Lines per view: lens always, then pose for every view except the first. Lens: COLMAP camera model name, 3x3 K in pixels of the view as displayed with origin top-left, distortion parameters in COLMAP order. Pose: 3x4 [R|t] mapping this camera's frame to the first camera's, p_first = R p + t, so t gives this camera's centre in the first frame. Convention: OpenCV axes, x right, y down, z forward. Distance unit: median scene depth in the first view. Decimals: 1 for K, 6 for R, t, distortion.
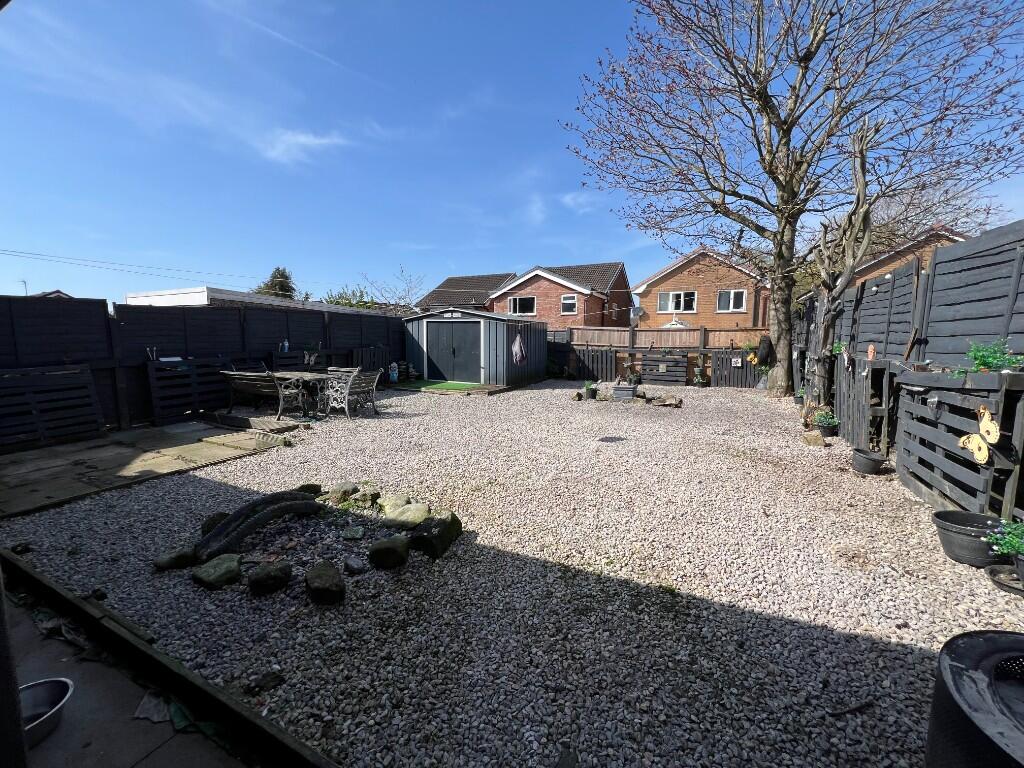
lens RADIAL K [[407.9, 0, 511.1], [0, 407.9, 379.7], [0, 0, 1]] dist [-0.003719, -0.000105]
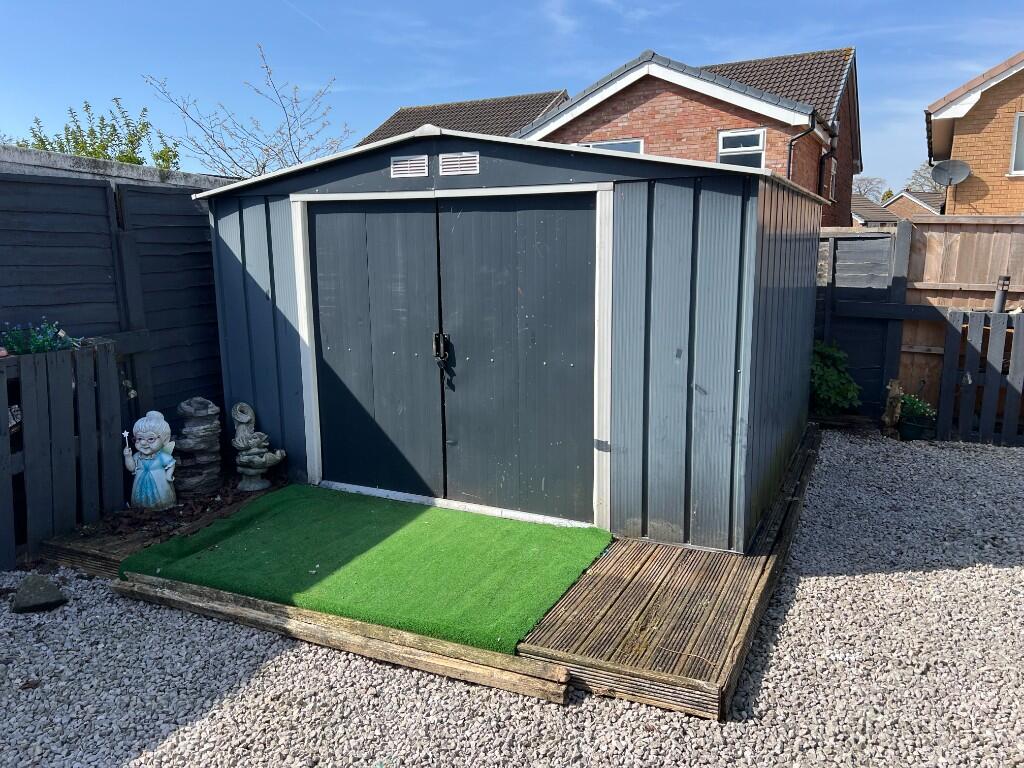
lens RADIAL K [[763.3, 0, 511.5], [0, 763.3, 383.6], [0, 0, 1]] dist [0.029093, -0.009567]
pose [[0.999755, -0.016544, -0.014712, -0.101139], [0.017562, 0.997252, 0.071979, -0.079390], [0.013481, -0.072219, 0.997298, 0.614091]]
